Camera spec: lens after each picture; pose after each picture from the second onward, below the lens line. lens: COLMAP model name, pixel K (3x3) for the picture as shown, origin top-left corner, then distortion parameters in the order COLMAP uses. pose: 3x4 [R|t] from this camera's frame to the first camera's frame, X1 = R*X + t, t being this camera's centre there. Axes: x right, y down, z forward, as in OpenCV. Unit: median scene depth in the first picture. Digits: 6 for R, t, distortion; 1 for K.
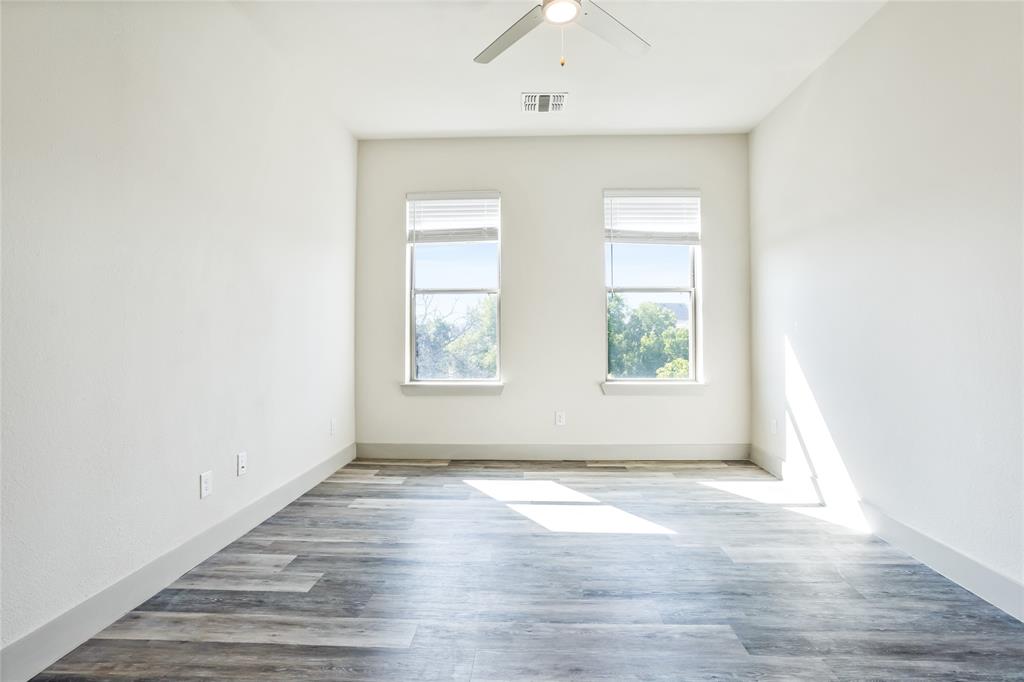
lens RADIAL K [[495.5, 0, 510.4], [0, 495.5, 346.0], [0, 0, 1]] dist [-0.042980, 0.028764]
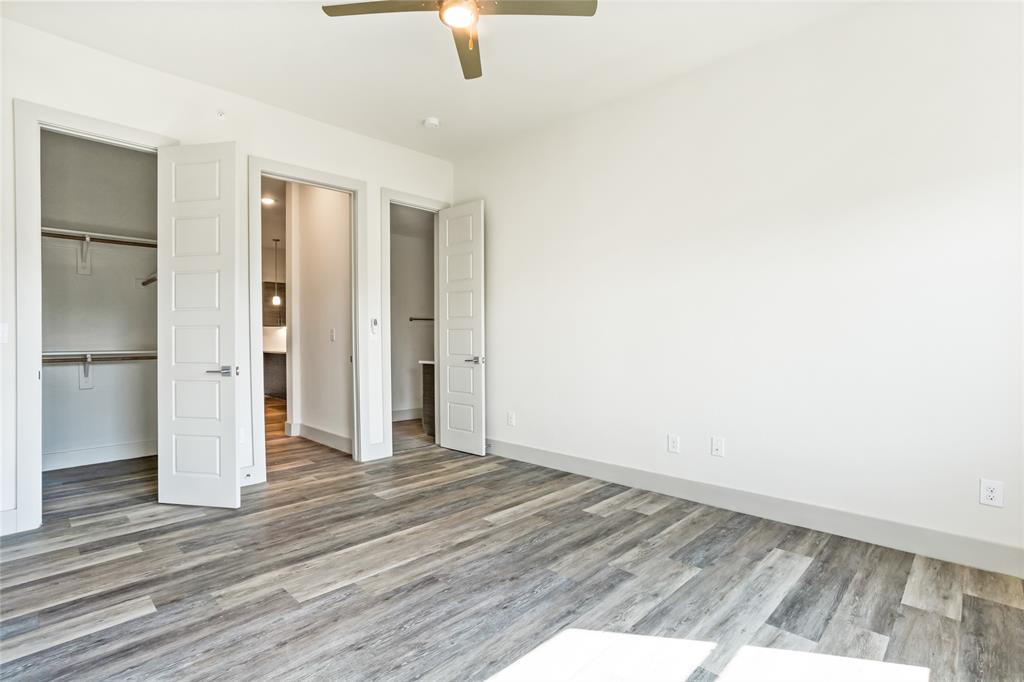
lens RADIAL K [[495.5, 0, 510.4], [0, 495.5, 346.0], [0, 0, 1]] dist [-0.042980, 0.028764]
pose [[-0.663558, 0.014738, -0.747980, 0.738080], [-0.011111, 0.999502, 0.029550, -0.028092], [0.748042, 0.027919, -0.663064, 1.611202]]
